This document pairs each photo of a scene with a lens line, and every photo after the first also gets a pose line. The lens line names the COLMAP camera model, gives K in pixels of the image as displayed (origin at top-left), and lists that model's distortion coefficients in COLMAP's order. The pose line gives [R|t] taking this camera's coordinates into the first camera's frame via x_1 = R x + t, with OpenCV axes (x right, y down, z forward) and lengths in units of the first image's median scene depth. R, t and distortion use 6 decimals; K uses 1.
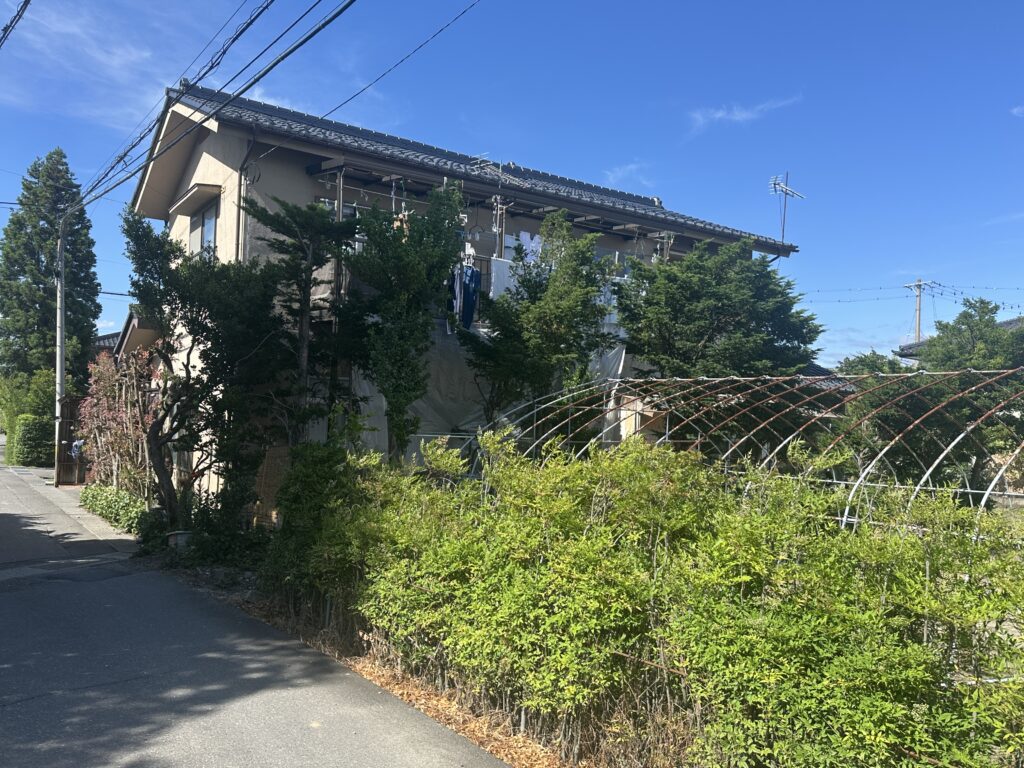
lens RADIAL K [[826.2, 0, 512.0], [0, 826.2, 384.0], [0, 0, 1]] dist [0.003951, 0.002247]
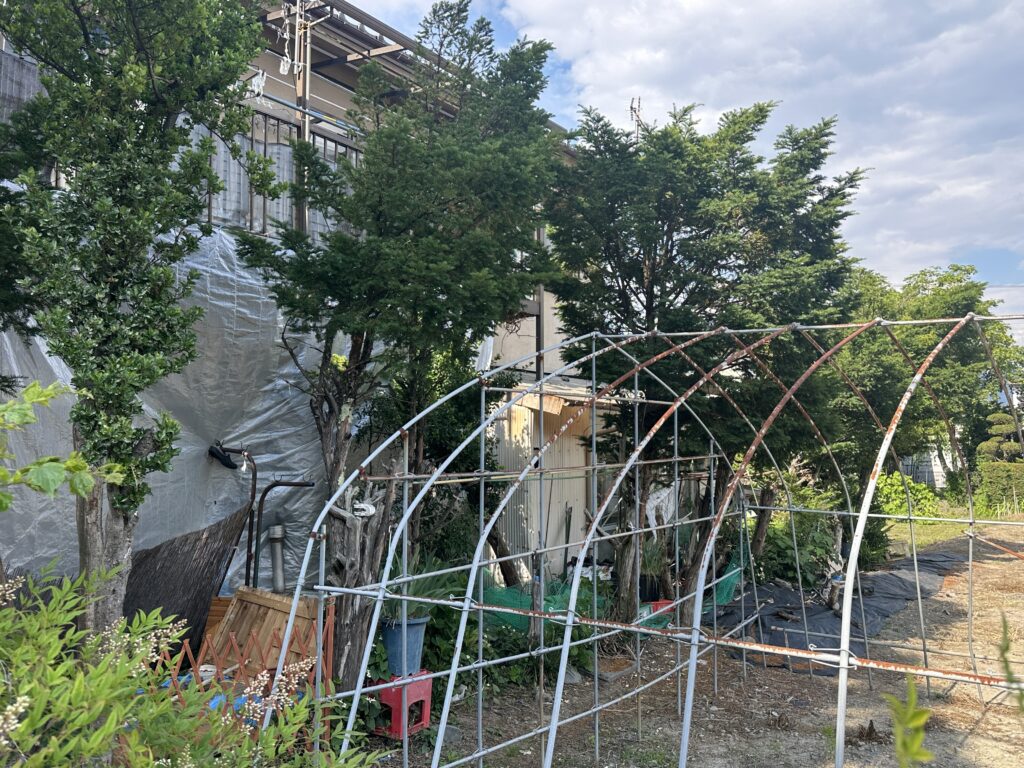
lens RADIAL K [[826.2, 0, 512.0], [0, 826.2, 384.0], [0, 0, 1]] dist [0.003951, 0.002247]
pose [[0.934056, -0.007684, 0.357043, -0.102983], [0.009635, 0.999947, -0.003687, 0.025375], [-0.356995, 0.006884, 0.934081, 0.597803]]
